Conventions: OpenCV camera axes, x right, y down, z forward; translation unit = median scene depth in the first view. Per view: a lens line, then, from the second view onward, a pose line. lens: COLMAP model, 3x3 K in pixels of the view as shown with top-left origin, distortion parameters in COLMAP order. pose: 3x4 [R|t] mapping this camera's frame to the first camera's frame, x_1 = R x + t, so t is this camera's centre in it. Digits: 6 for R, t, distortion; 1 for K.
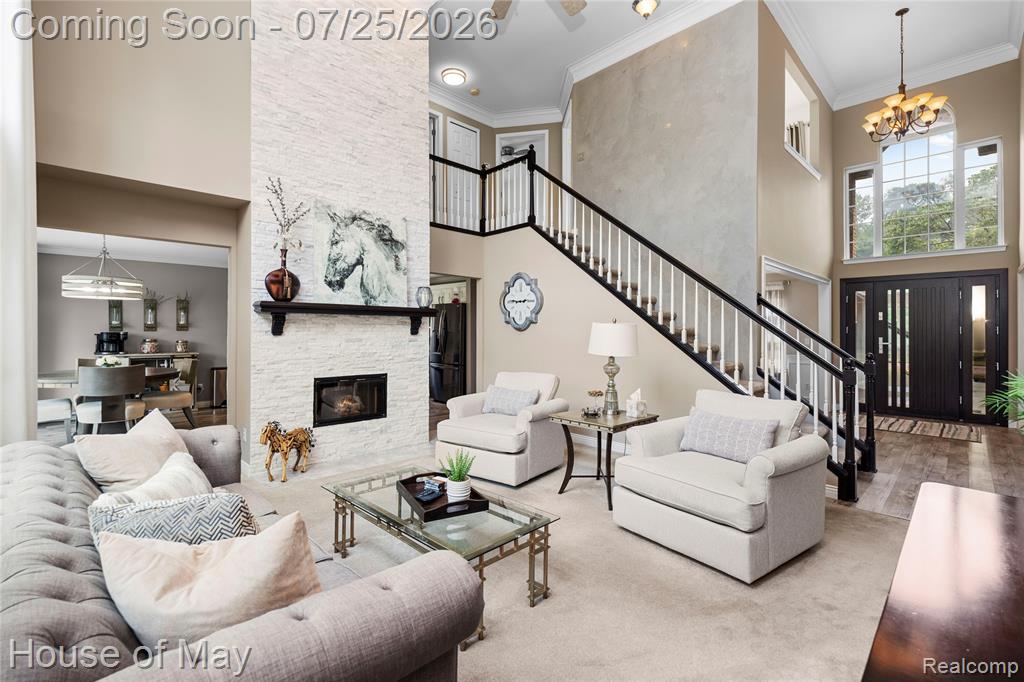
lens RADIAL K [[460.7, 0, 508.3], [0, 460.7, 332.4], [0, 0, 1]] dist [-0.000218, -0.000146]
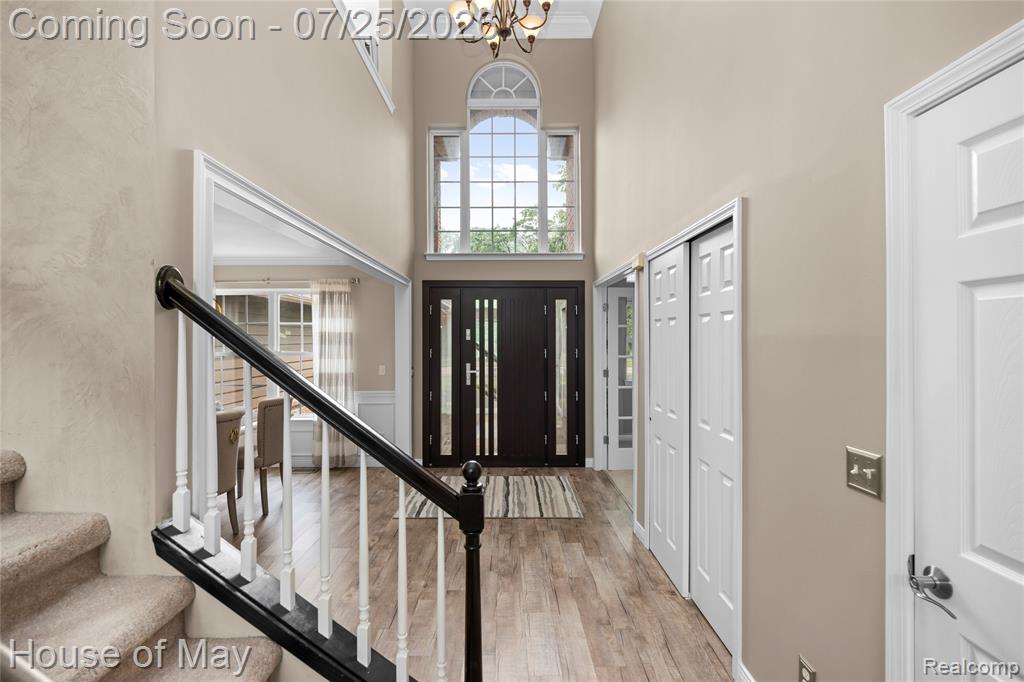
lens RADIAL K [[460.7, 0, 510.7], [0, 460.7, 340.0], [0, 0, 1]] dist [-0.000218, -0.000146]
pose [[0.700739, -0.002189, 0.713414, 0.505454], [0.004570, 0.999989, -0.001420, -0.038973], [-0.713403, 0.004255, 0.700741, 0.665873]]
